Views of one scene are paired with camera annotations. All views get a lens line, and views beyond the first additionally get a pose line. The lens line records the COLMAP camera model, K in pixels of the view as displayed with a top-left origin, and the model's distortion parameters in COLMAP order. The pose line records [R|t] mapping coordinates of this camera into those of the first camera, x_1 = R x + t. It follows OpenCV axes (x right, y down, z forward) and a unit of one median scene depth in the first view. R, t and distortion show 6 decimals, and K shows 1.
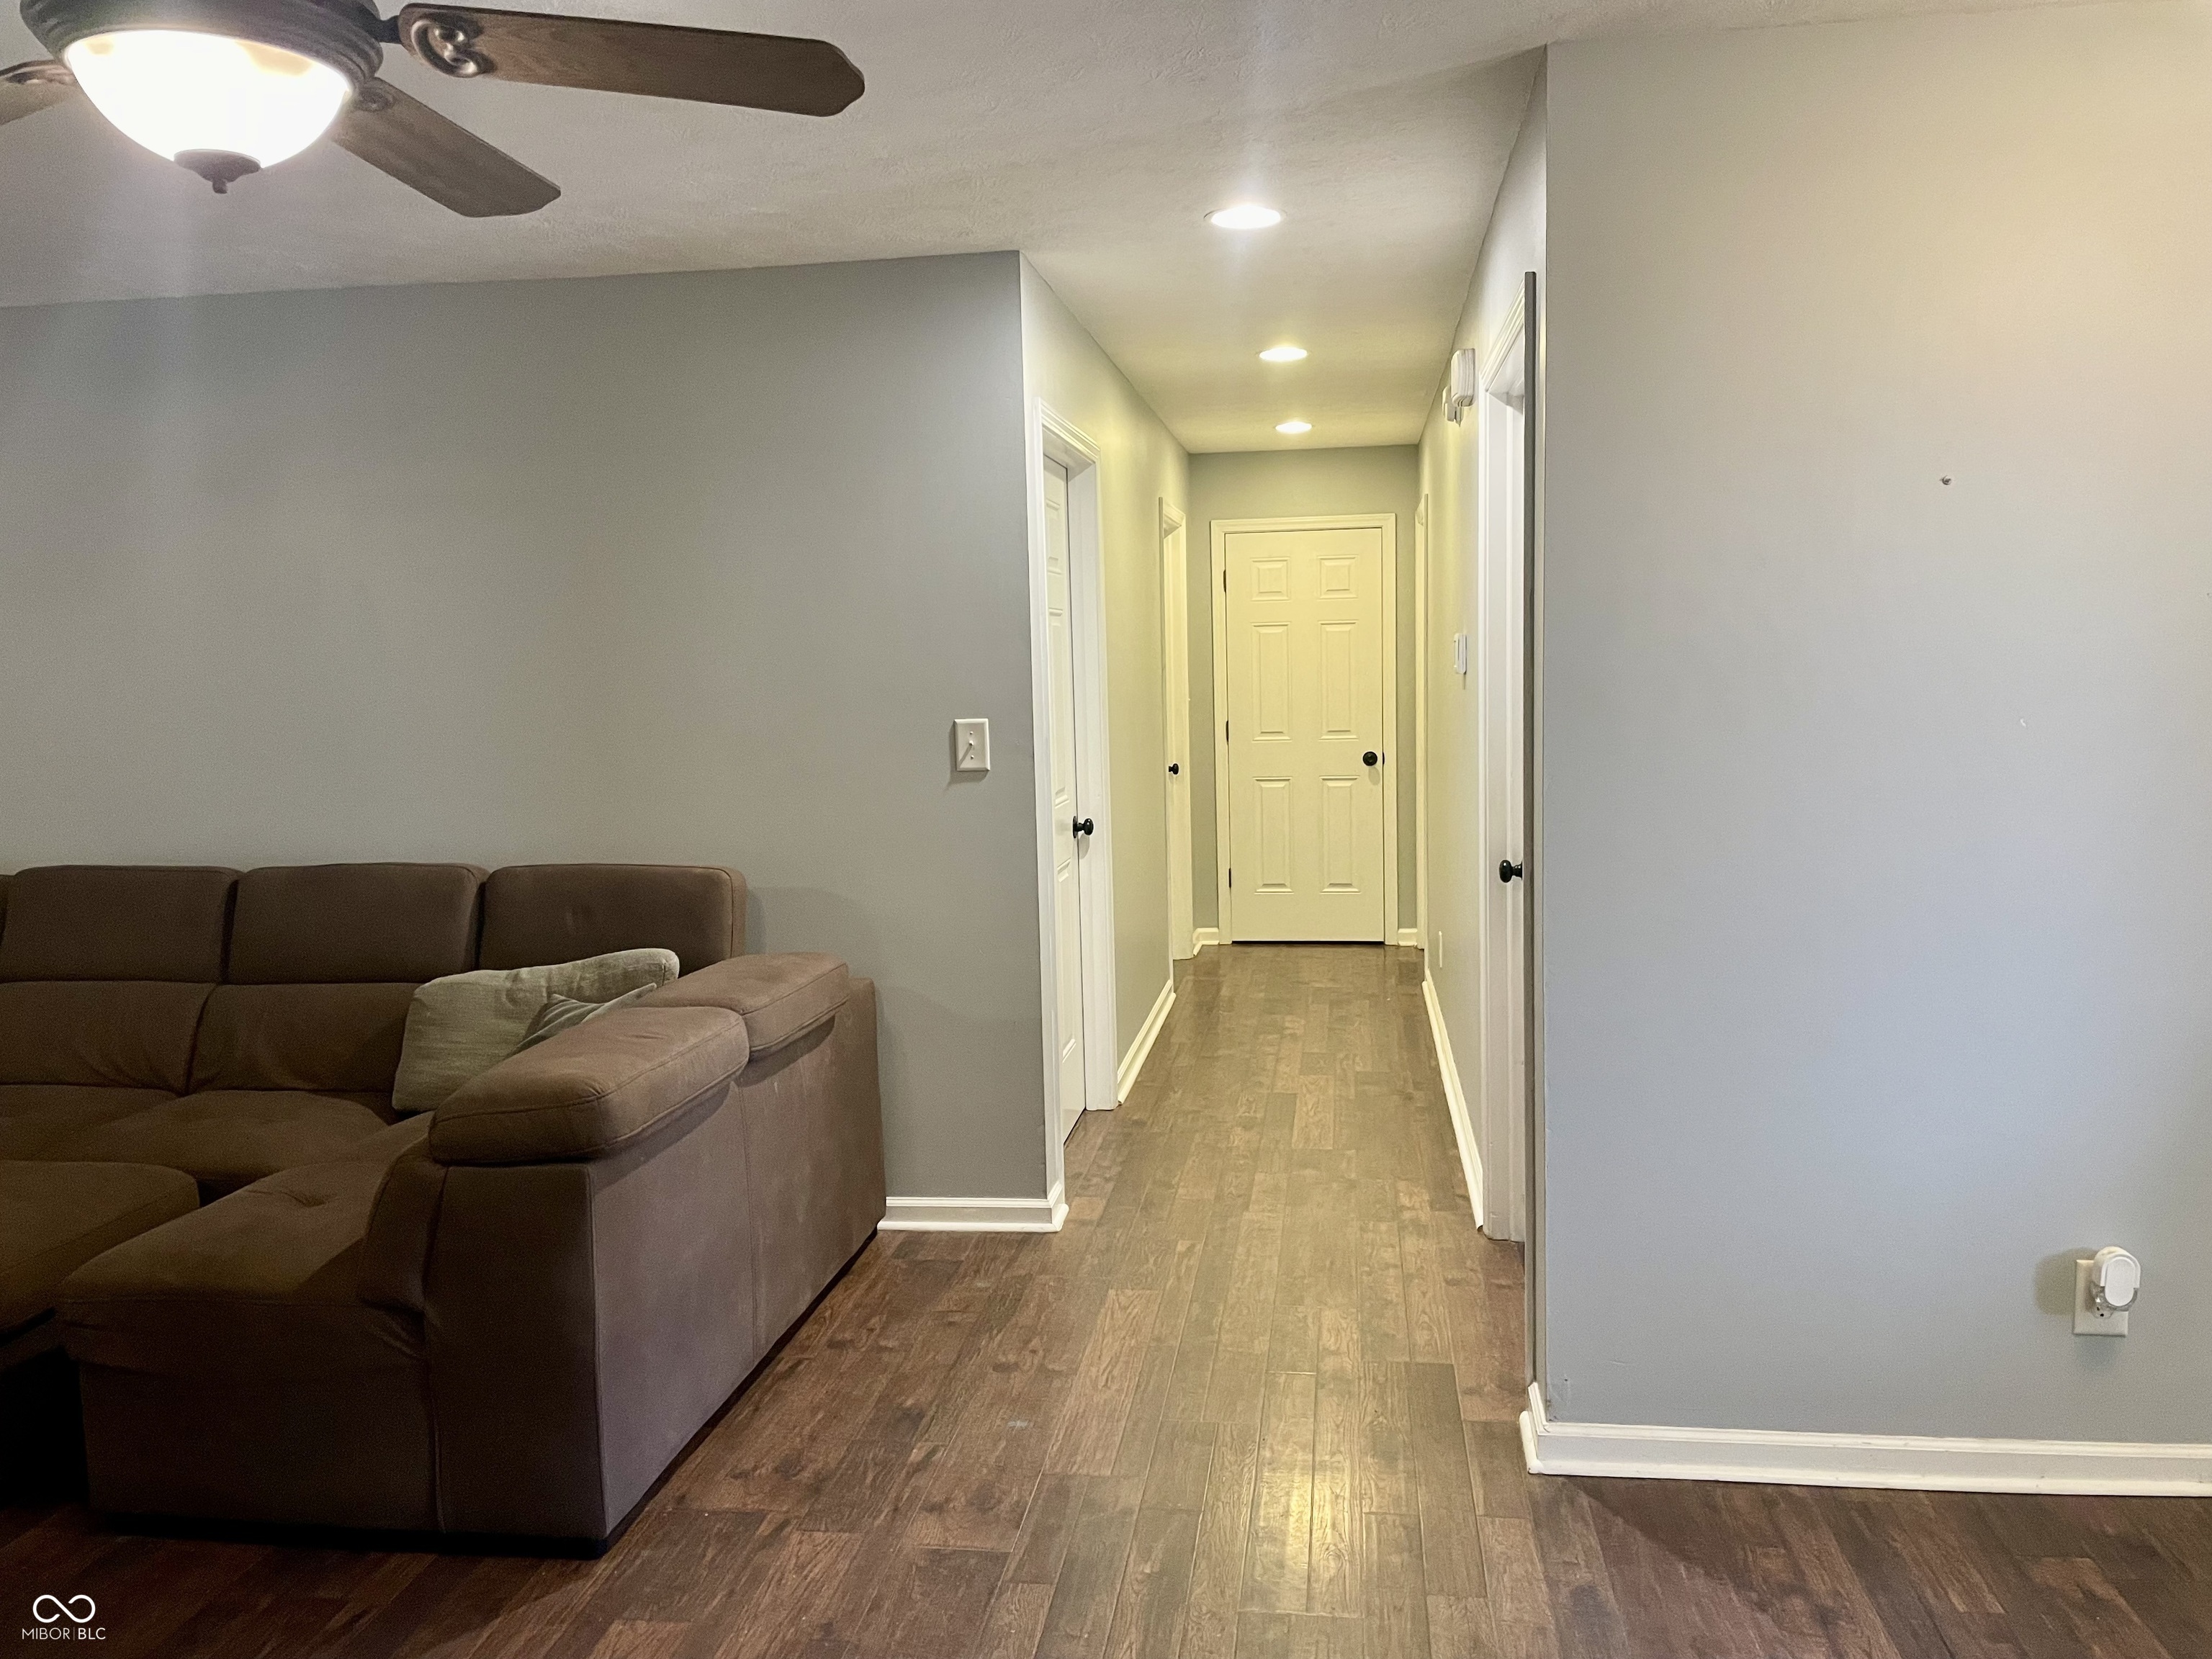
lens RADIAL K [[1646.5, 0, 1106.0], [0, 1646.5, 829.5], [0, 0, 1]] dist [0.099942, -0.130625]
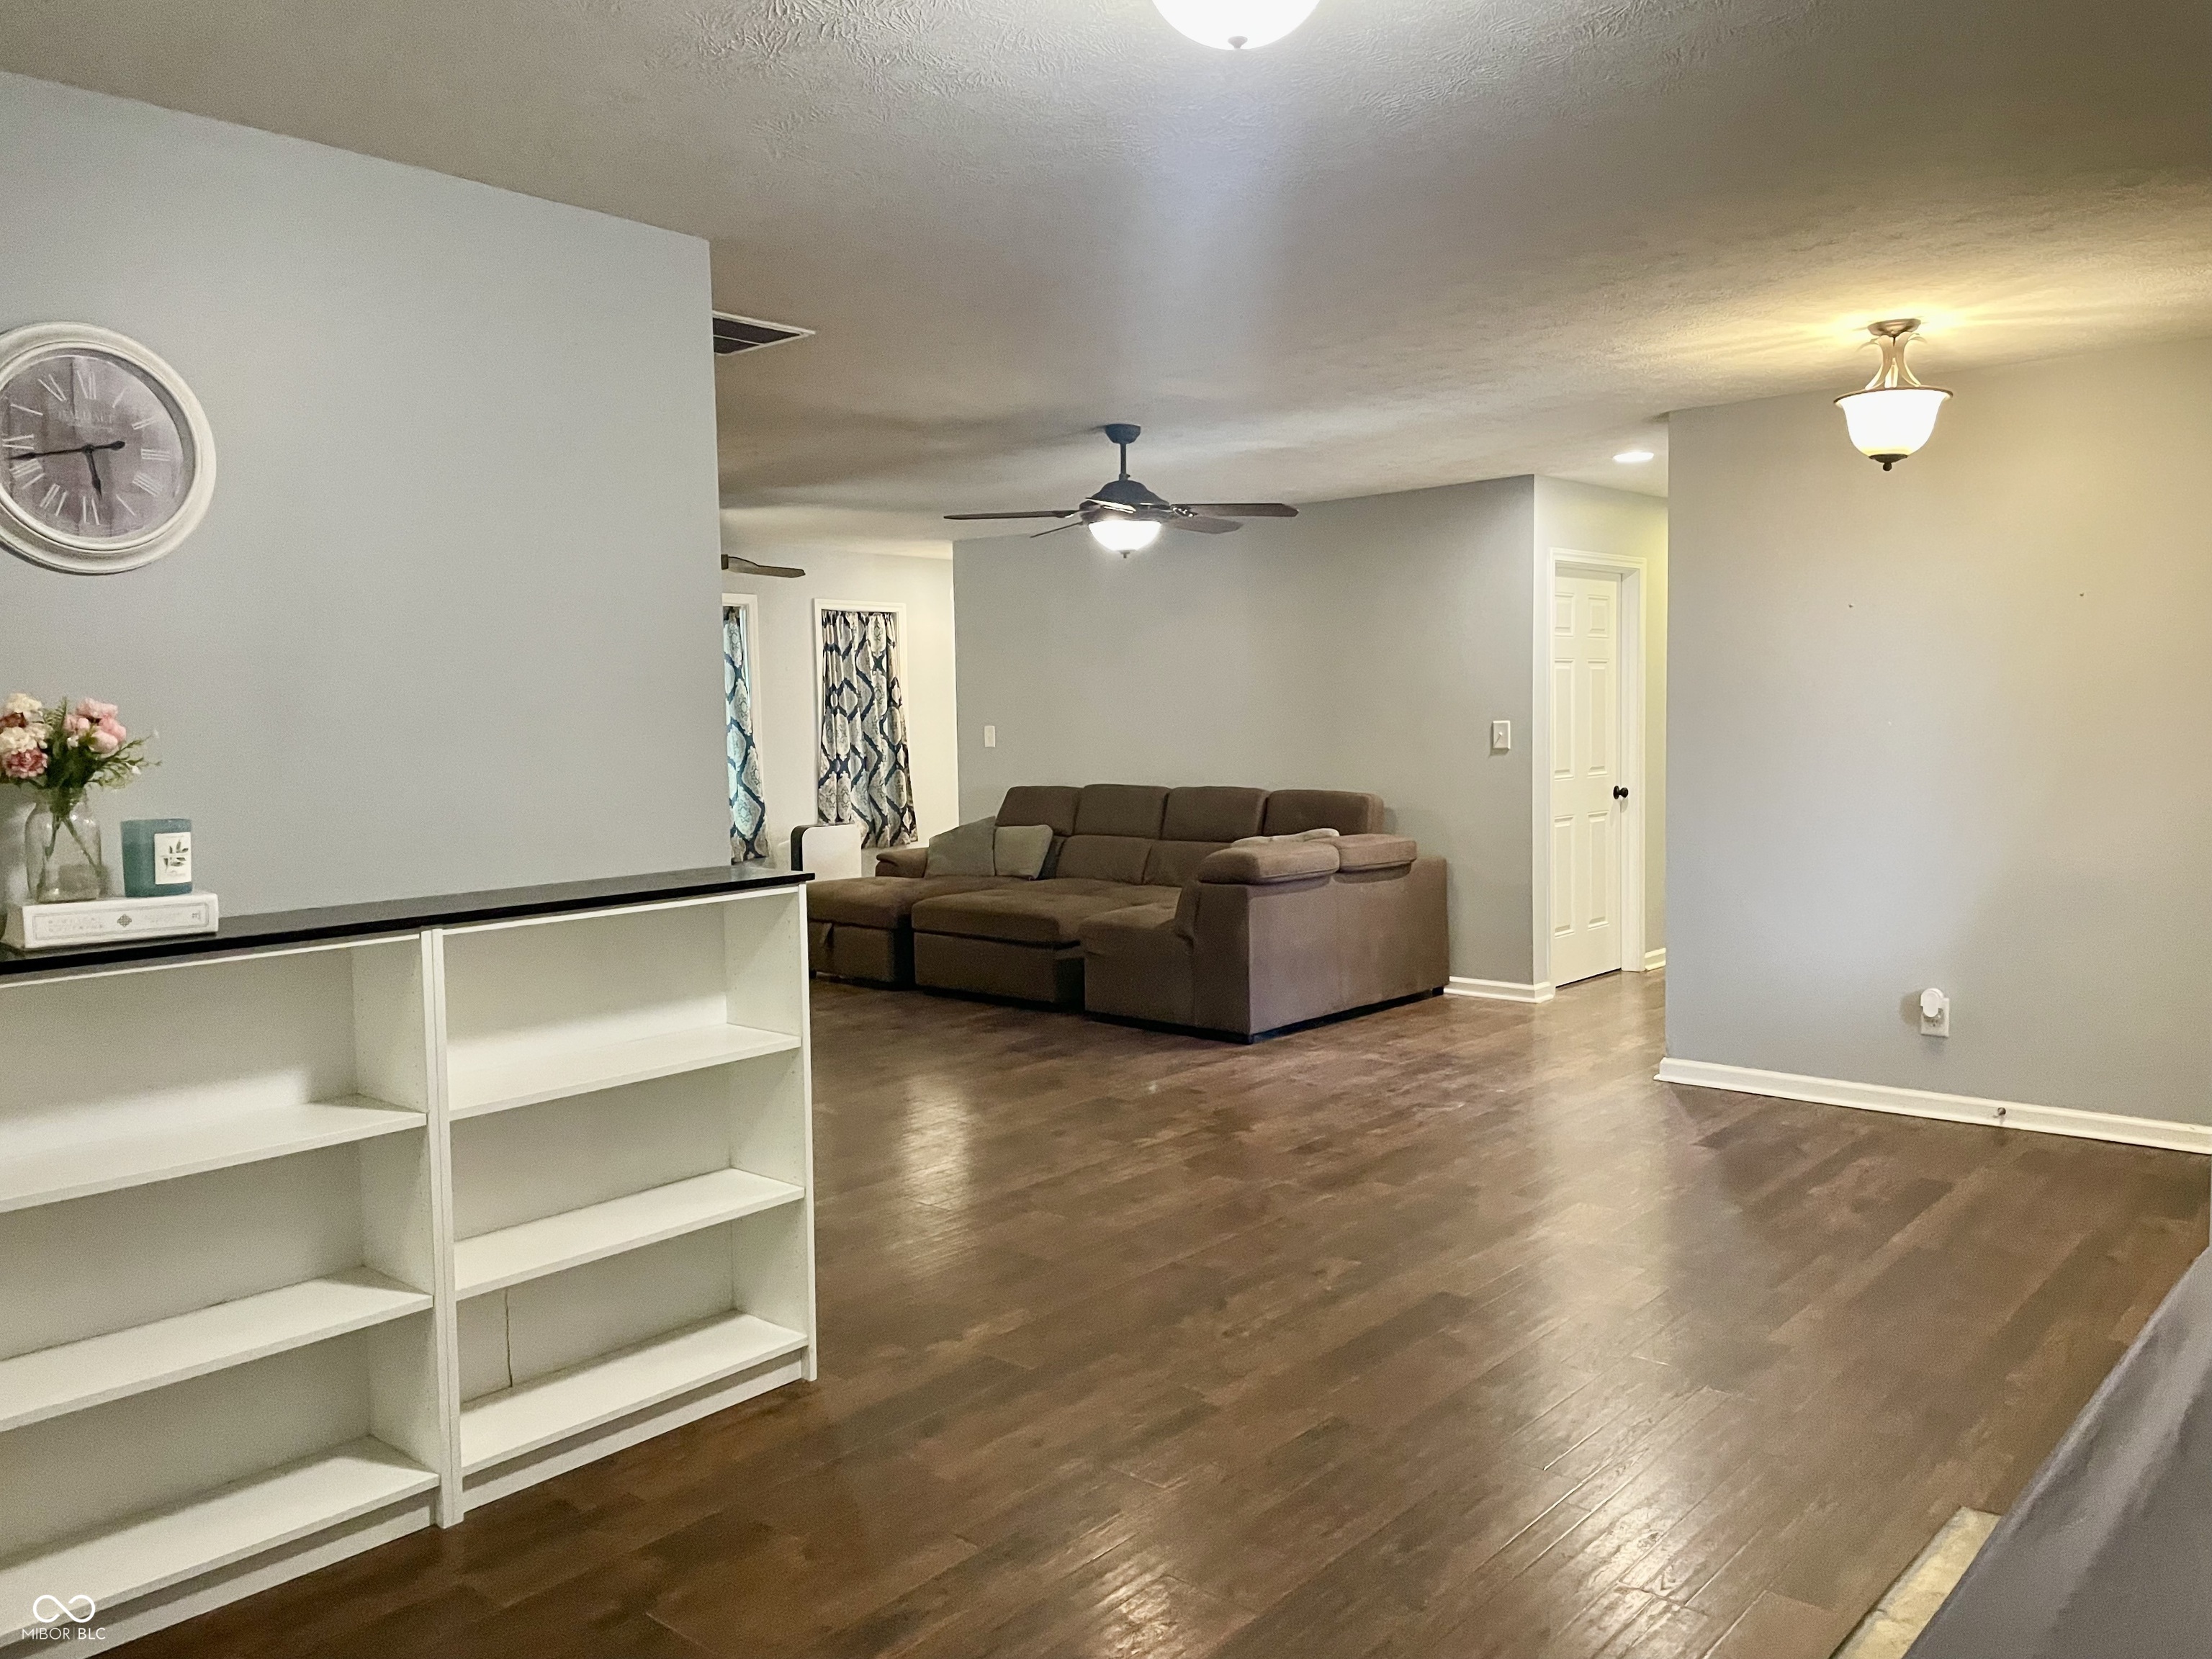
lens RADIAL K [[1646.5, 0, 1106.0], [0, 1646.5, 829.5], [0, 0, 1]] dist [0.099942, -0.130625]
pose [[0.832837, 0.053437, -0.550933, 0.585179], [-0.063596, 0.997976, 0.000661, 0.082850], [0.549853, 0.034487, 0.834549, -0.808517]]
